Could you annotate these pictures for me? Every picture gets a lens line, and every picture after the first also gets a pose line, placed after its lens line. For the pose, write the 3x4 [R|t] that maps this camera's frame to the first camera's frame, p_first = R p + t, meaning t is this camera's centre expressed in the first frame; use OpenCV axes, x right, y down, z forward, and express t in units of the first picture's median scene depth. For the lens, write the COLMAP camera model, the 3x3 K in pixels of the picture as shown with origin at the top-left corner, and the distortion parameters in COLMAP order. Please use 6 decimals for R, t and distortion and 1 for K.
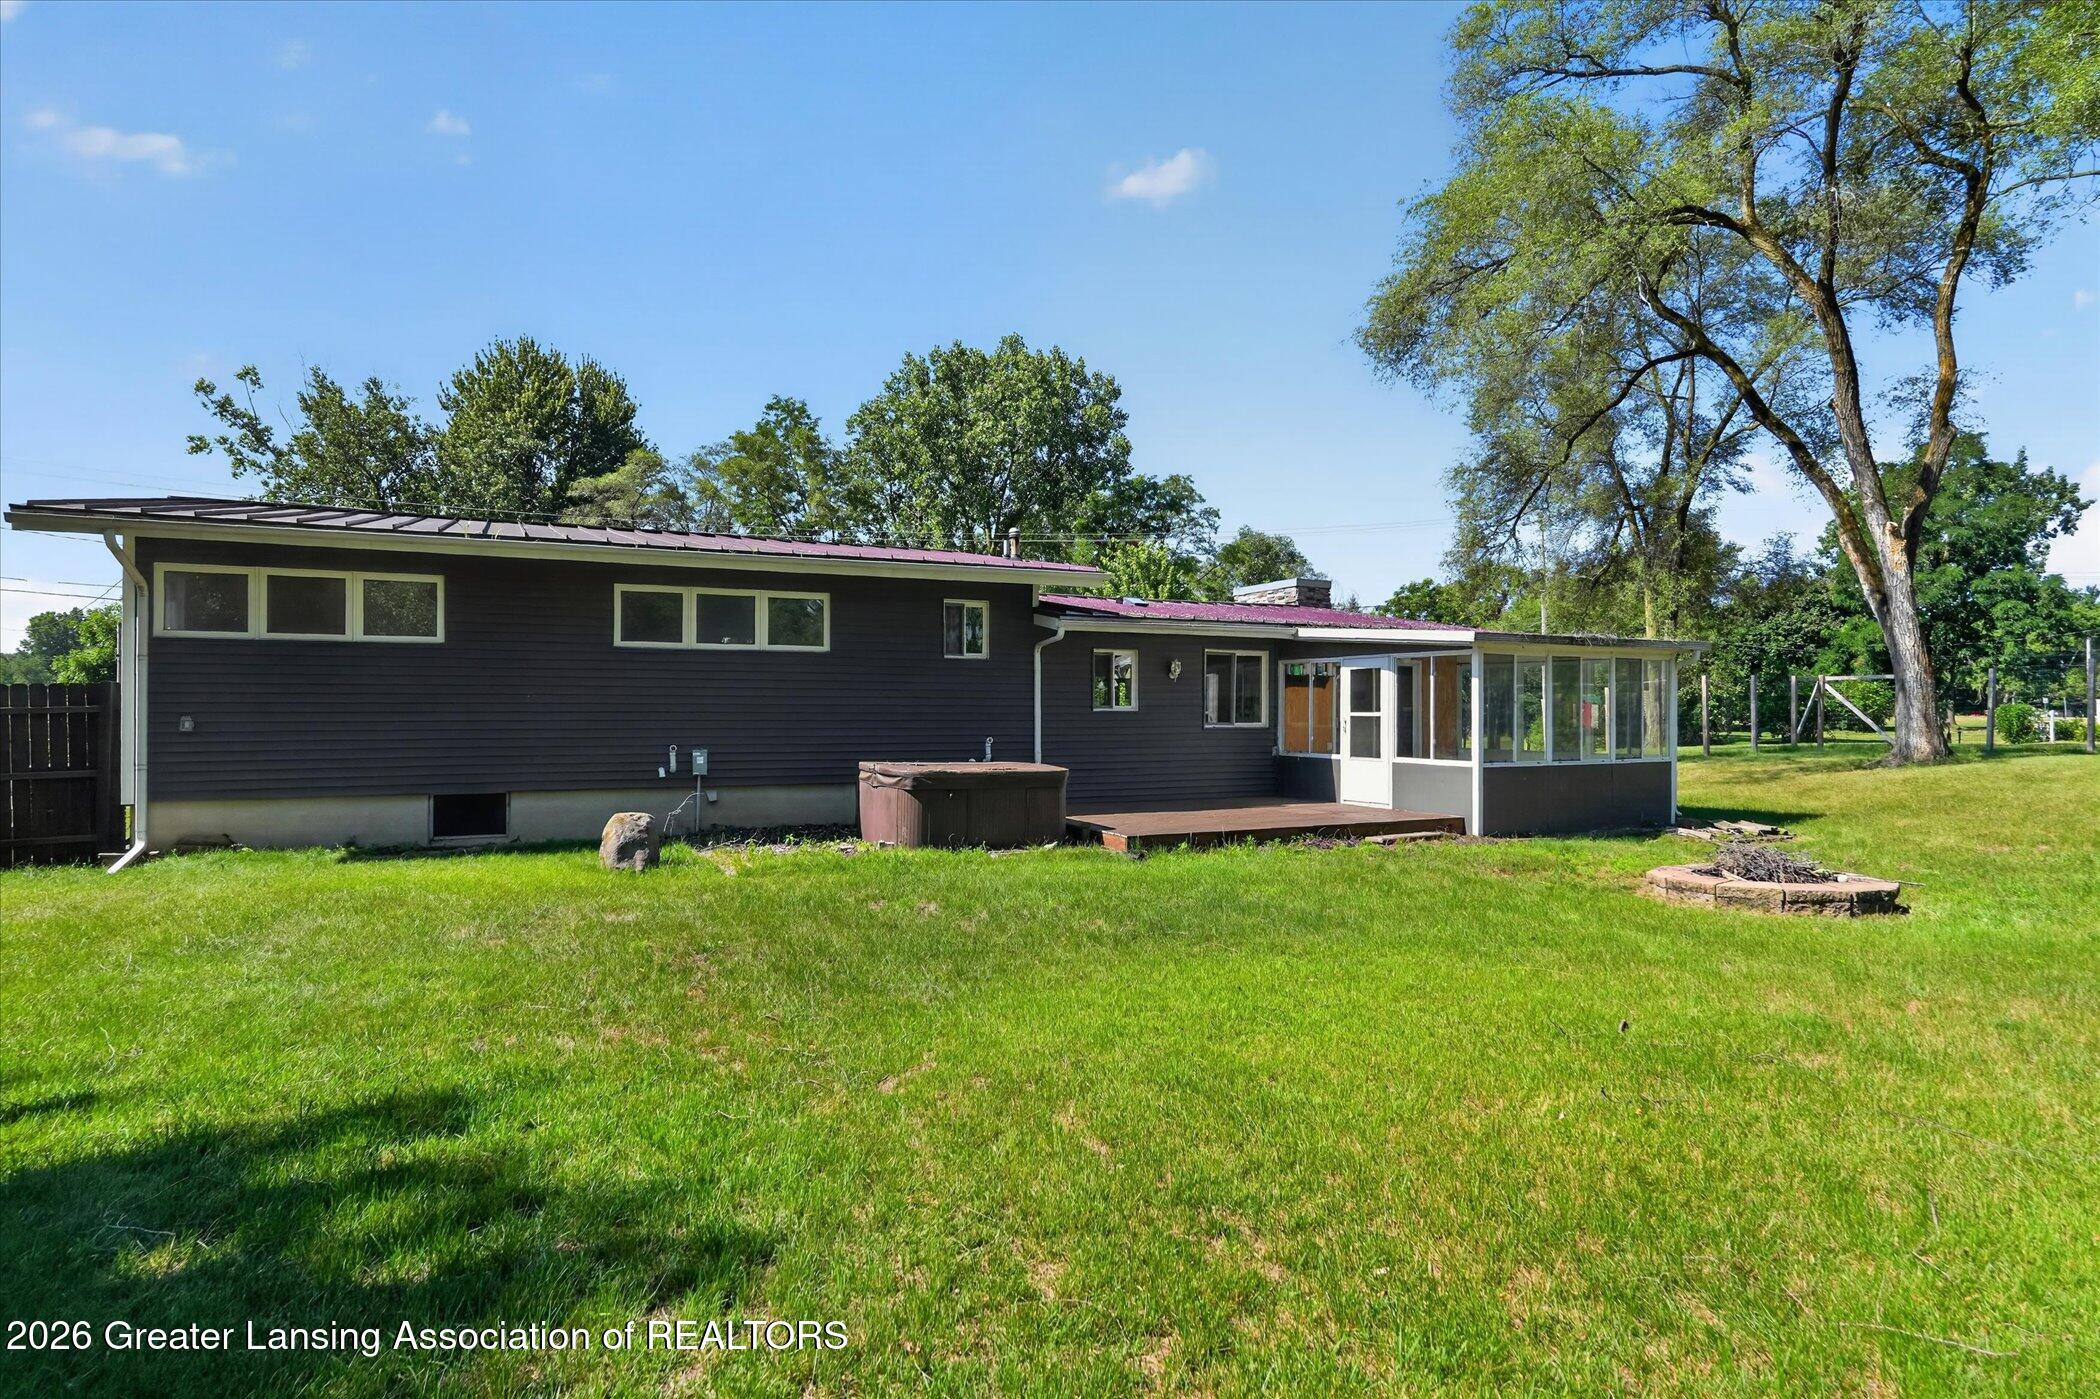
lens RADIAL K [[1119.9, 0, 1050.0], [0, 1119.9, 699.5], [0, 0, 1]] dist [-0.001004, 0.000746]
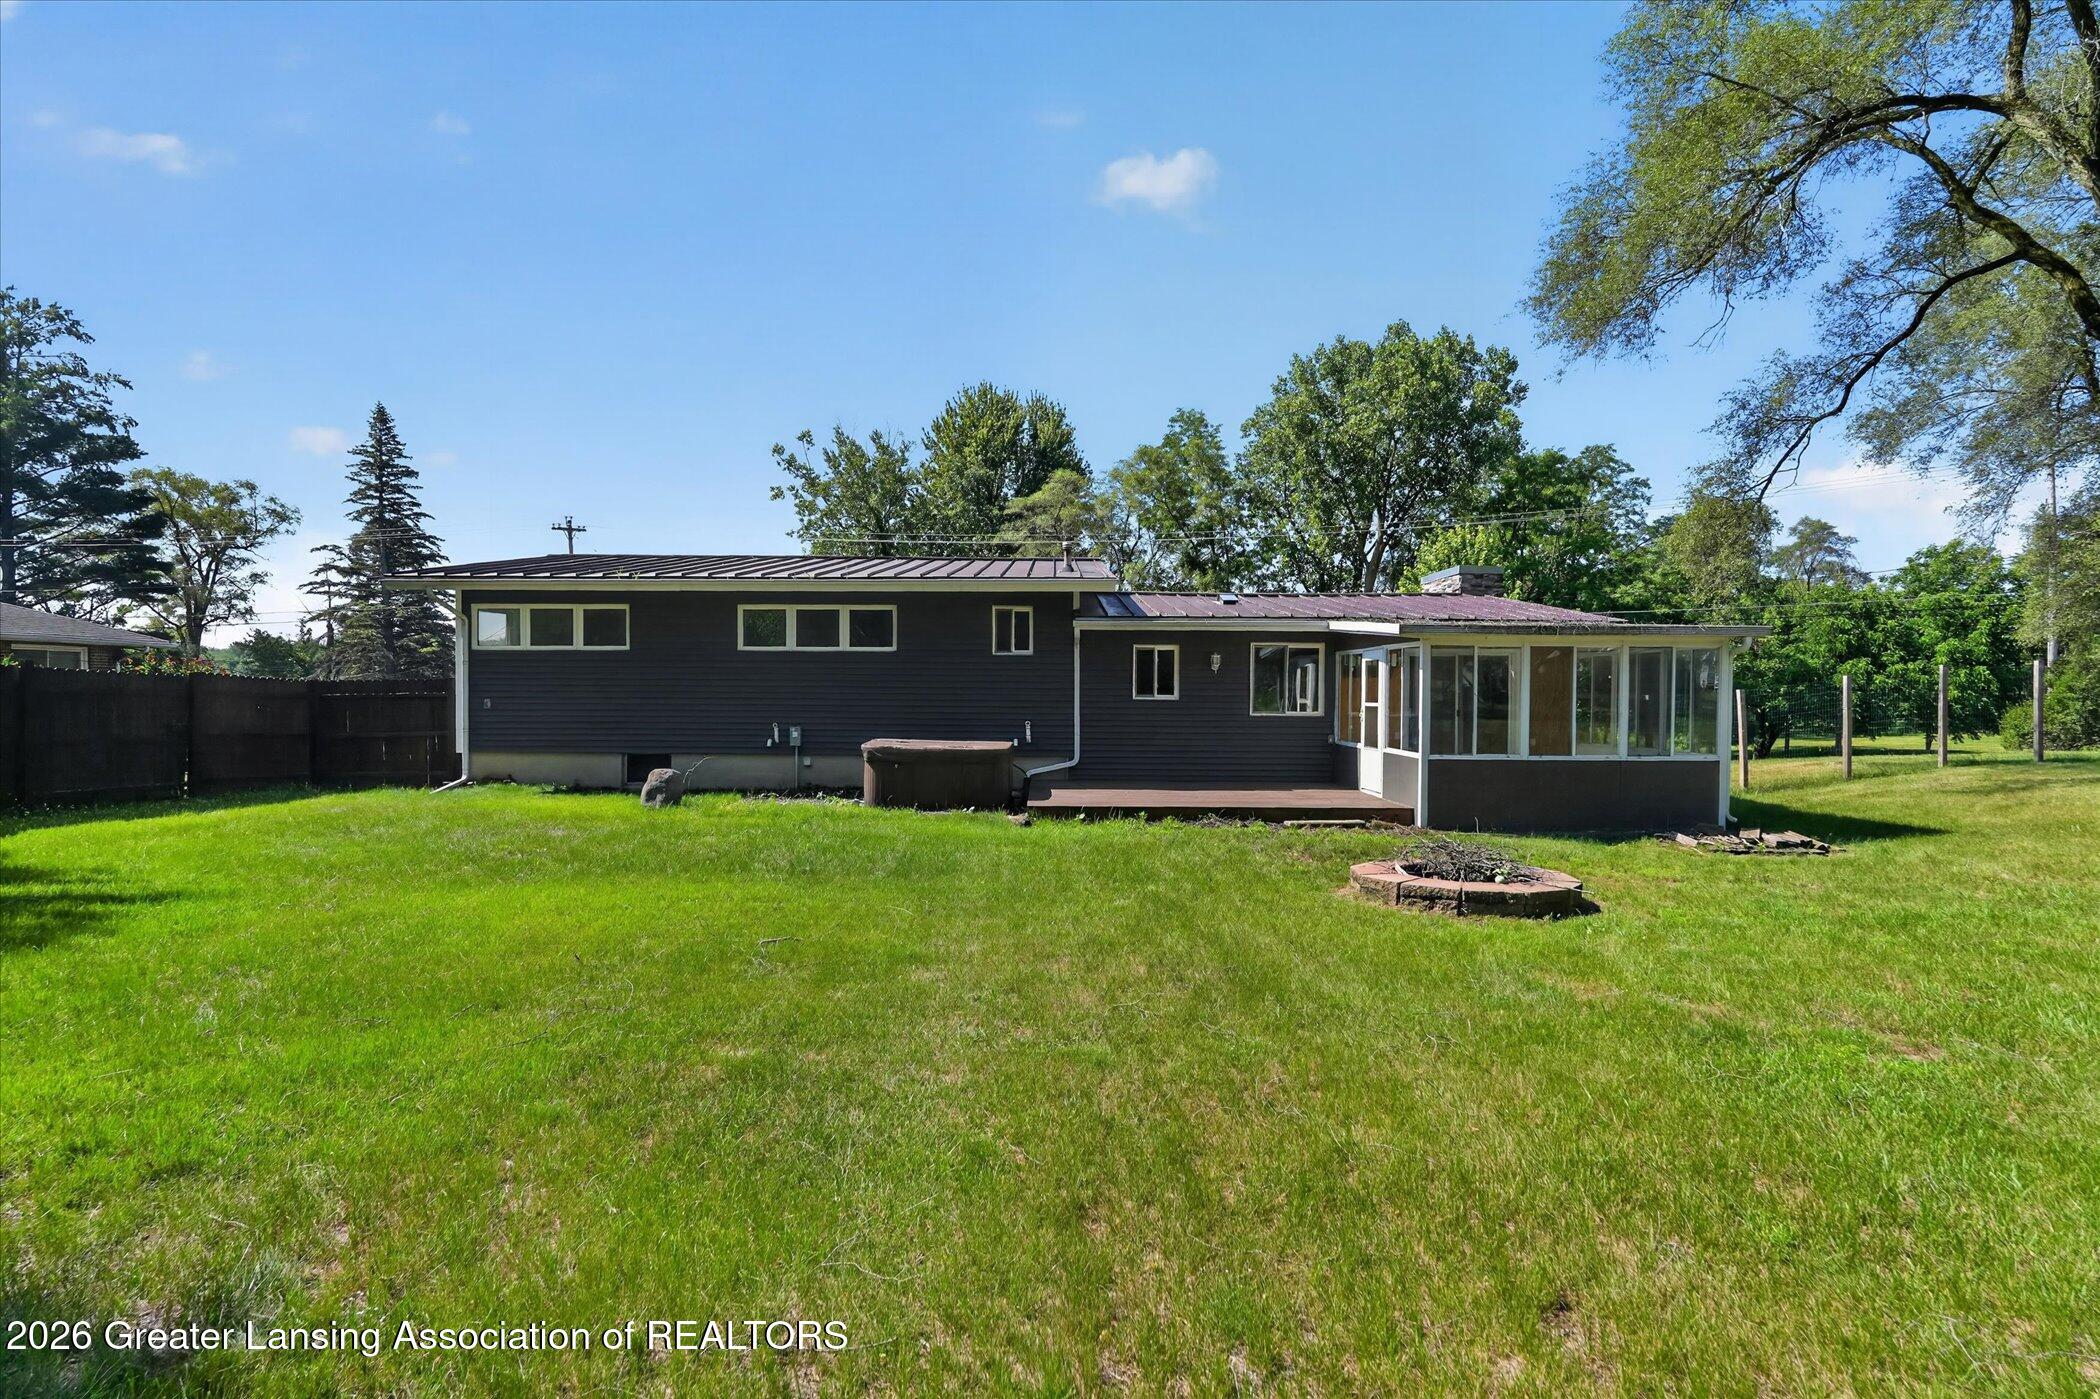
lens RADIAL K [[1067.7, 0, 1050.0], [0, 1067.7, 699.5], [0, 0, 1]] dist [-0.001436, 0.001144]
pose [[0.895993, 0.008859, -0.443979, 0.126488], [-0.002081, 0.999874, 0.015752, -0.001922], [0.444062, -0.013190, 0.895899, -0.001686]]
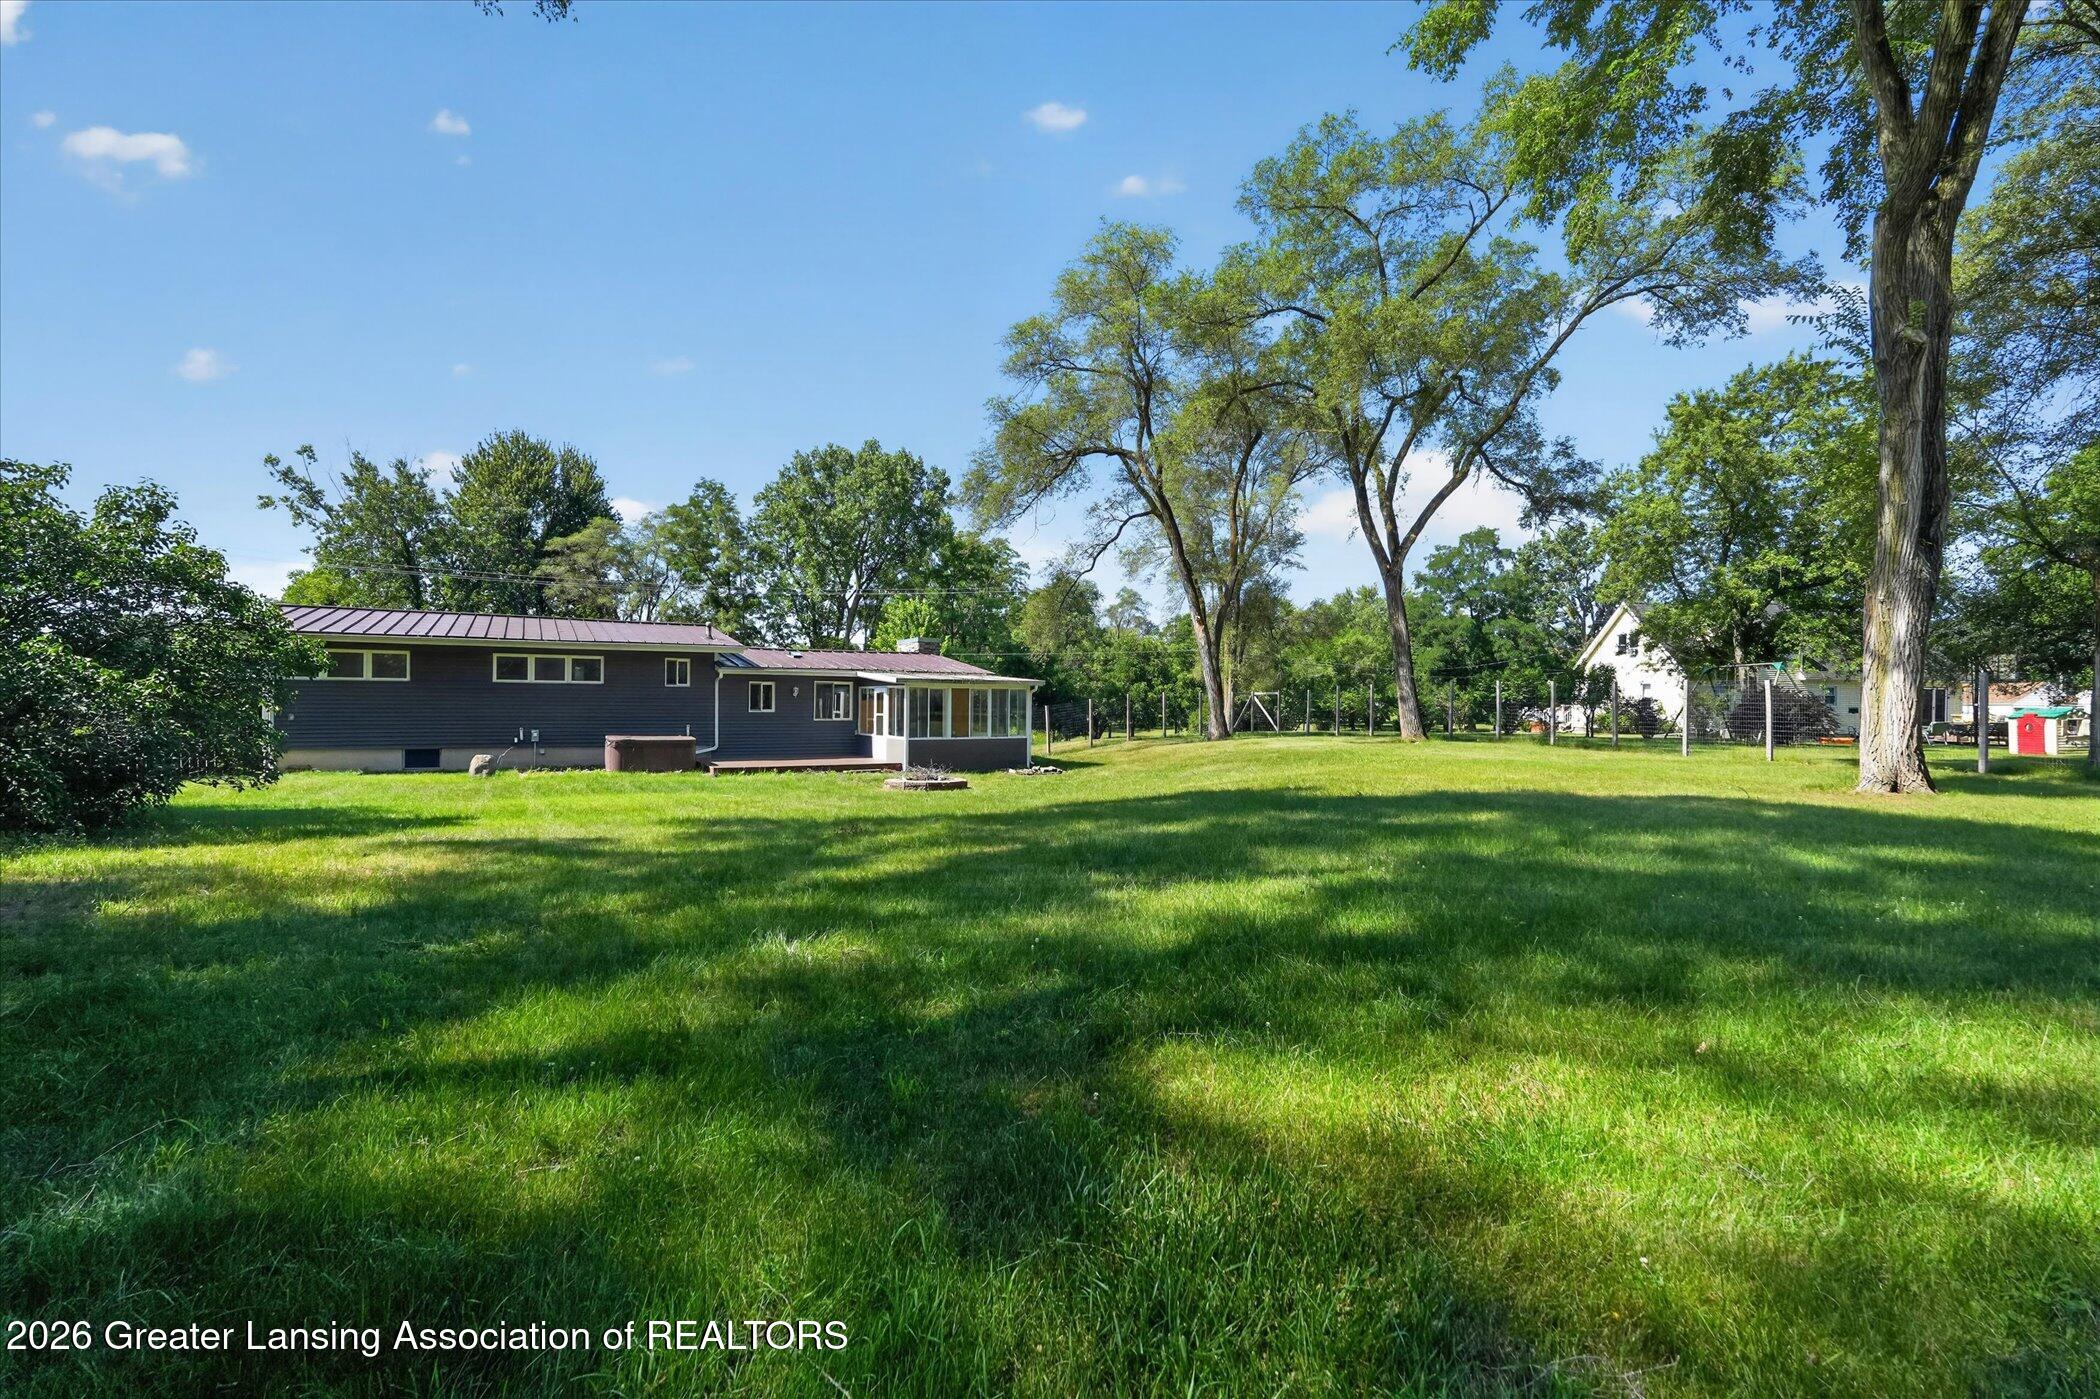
lens RADIAL K [[933.5, 0, 1049.9], [0, 933.5, 687.3], [0, 0, 1]] dist [0.000057, -0.000295]
pose [[0.998317, 0.007682, 0.057486, 0.138648], [-0.007314, 0.999951, -0.006620, -0.007845], [-0.057534, 0.006188, 0.998324, -0.206138]]
